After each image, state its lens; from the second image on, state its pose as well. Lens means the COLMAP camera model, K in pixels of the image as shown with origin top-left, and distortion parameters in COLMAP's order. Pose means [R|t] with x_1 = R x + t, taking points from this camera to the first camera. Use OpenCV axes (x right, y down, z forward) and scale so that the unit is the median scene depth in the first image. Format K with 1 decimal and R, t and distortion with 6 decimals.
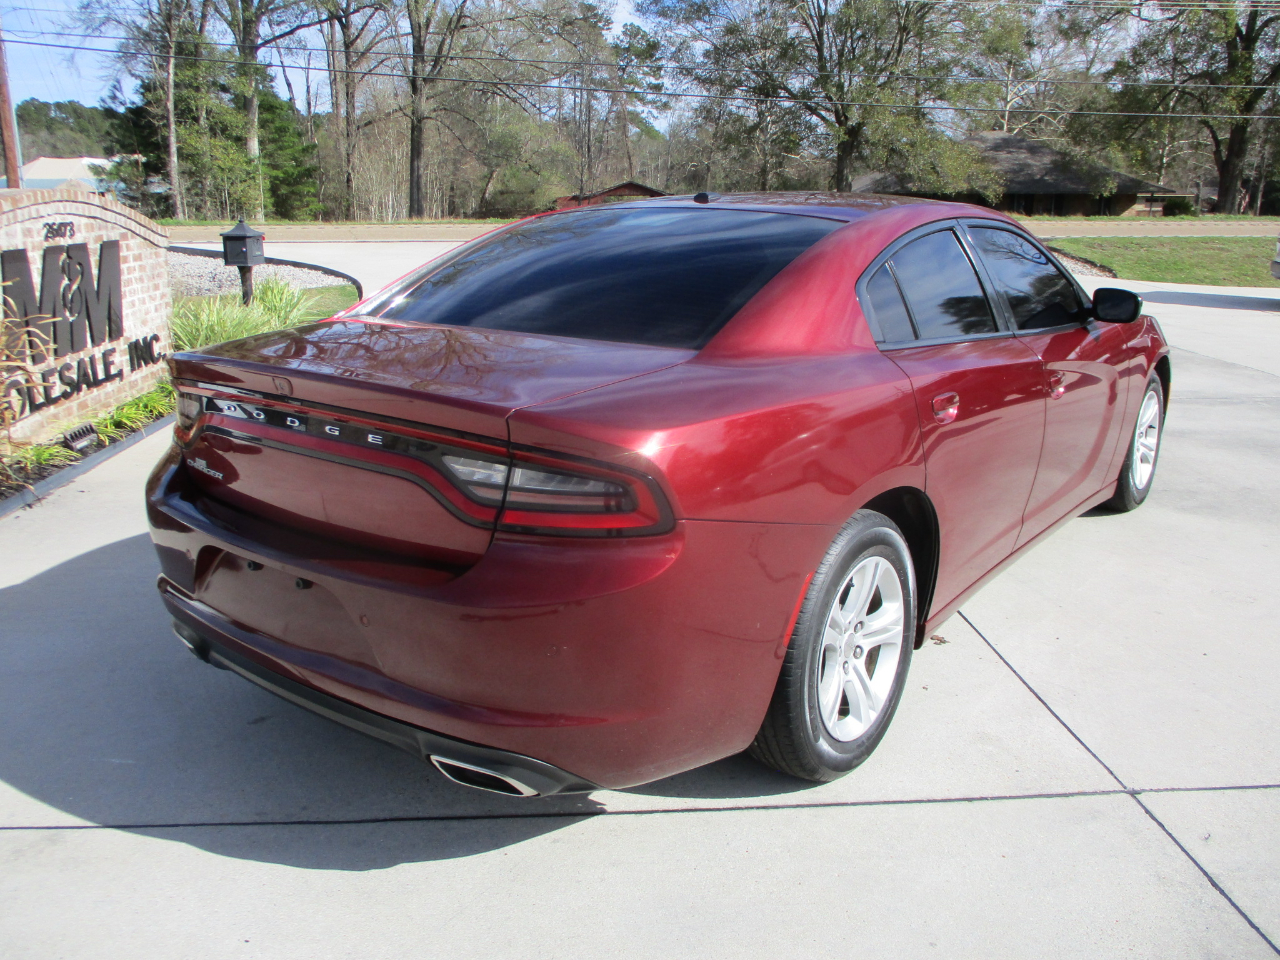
lens RADIAL K [[1059.1, 0, 639.4], [0, 1059.1, 465.7], [0, 0, 1]] dist [-0.031108, 0.005623]
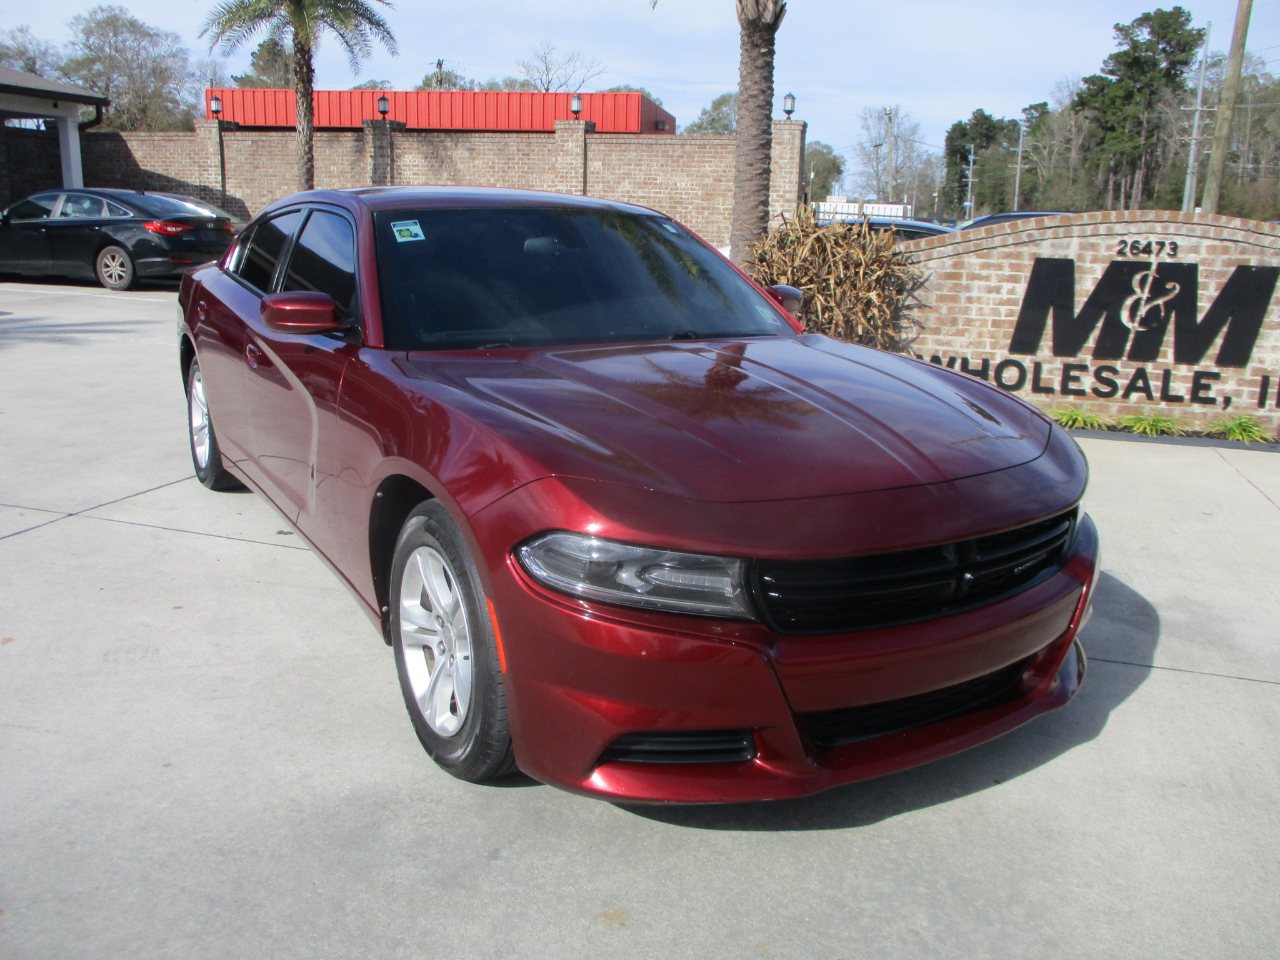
lens RADIAL K [[1059.1, 0, 639.4], [0, 1059.1, 465.7], [0, 0, 1]] dist [-0.031108, 0.005623]
pose [[-0.368953, 0.197711, -0.908176, 0.088289], [-0.251629, 0.919376, 0.302375, -0.028091], [0.894738, 0.340085, -0.289457, 0.120870]]
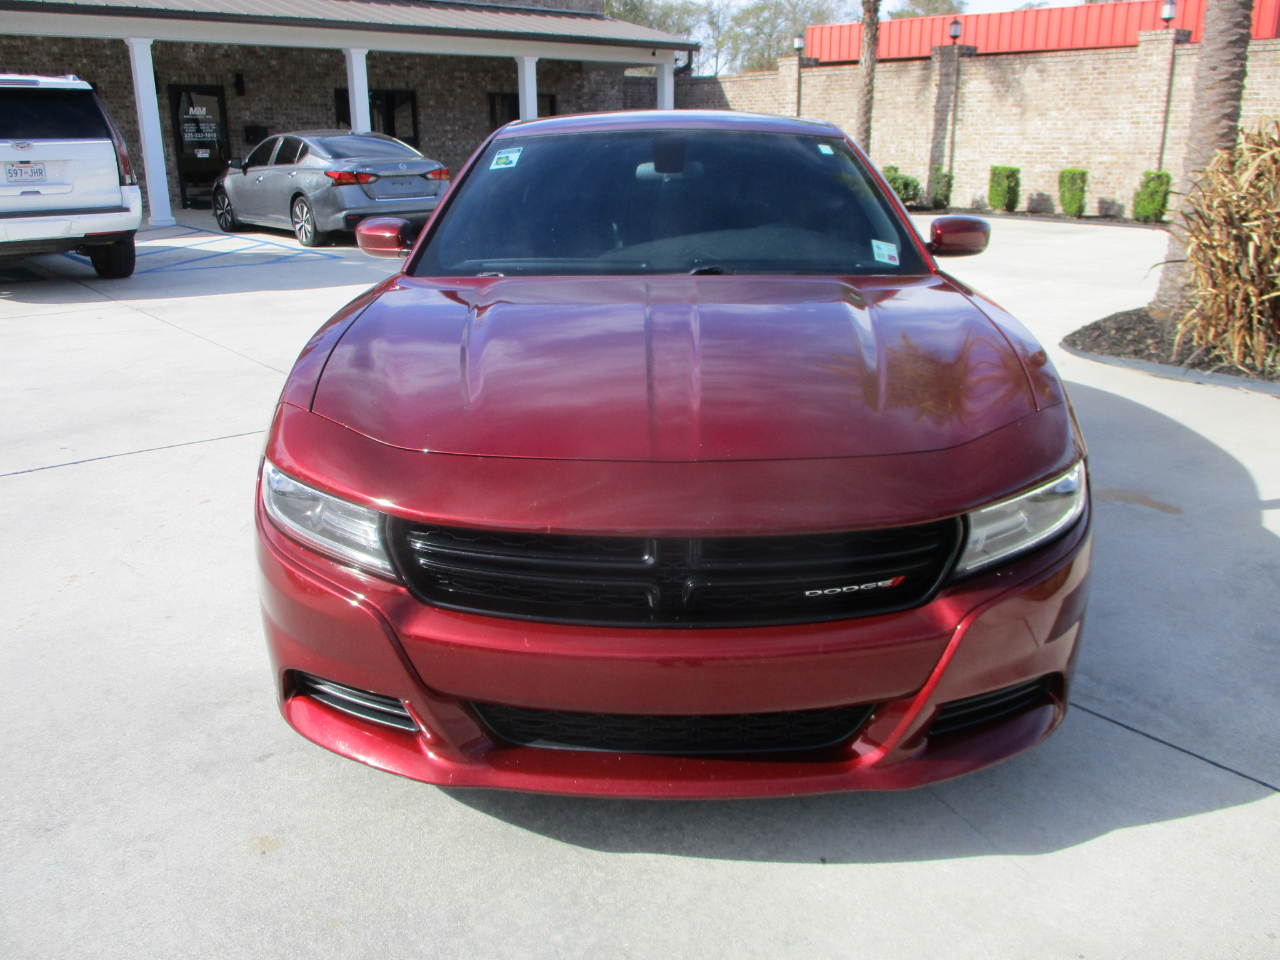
lens RADIAL K [[1059.1, 0, 639.4], [0, 1059.1, 465.7], [0, 0, 1]] dist [-0.031108, 0.005623]
pose [[-0.817996, 0.168593, -0.549962, 0.062596], [-0.134994, 0.873119, 0.468444, -0.033711], [0.559159, 0.457427, -0.691449, 0.144458]]
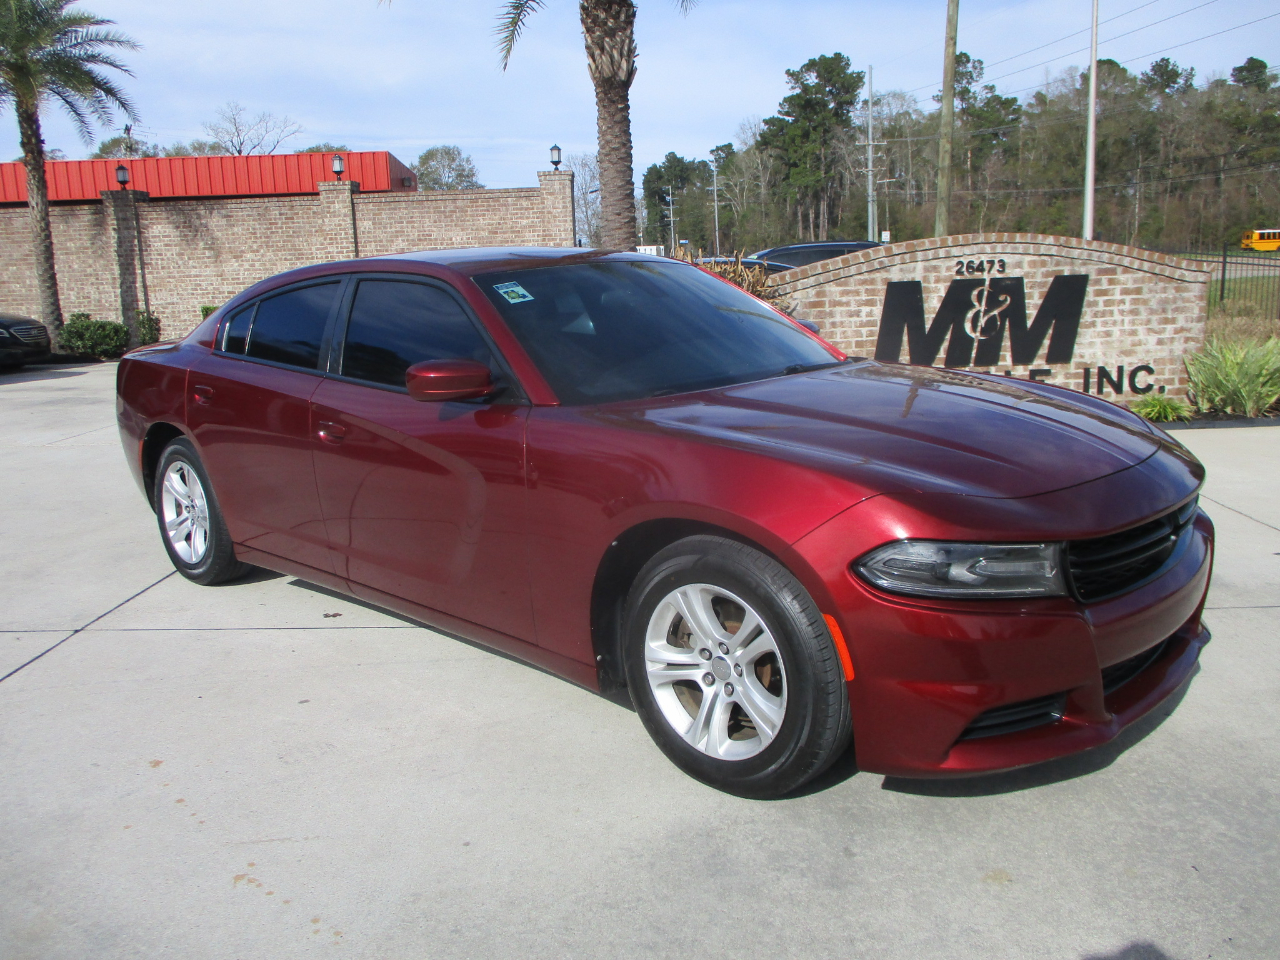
lens RADIAL K [[1059.1, 0, 639.4], [0, 1059.1, 465.7], [0, 0, 1]] dist [-0.031108, 0.005623]
pose [[-0.108764, 0.184366, -0.976821, 0.098157], [-0.202978, 0.957829, 0.203382, -0.022464], [0.973124, 0.220394, -0.066755, 0.097573]]
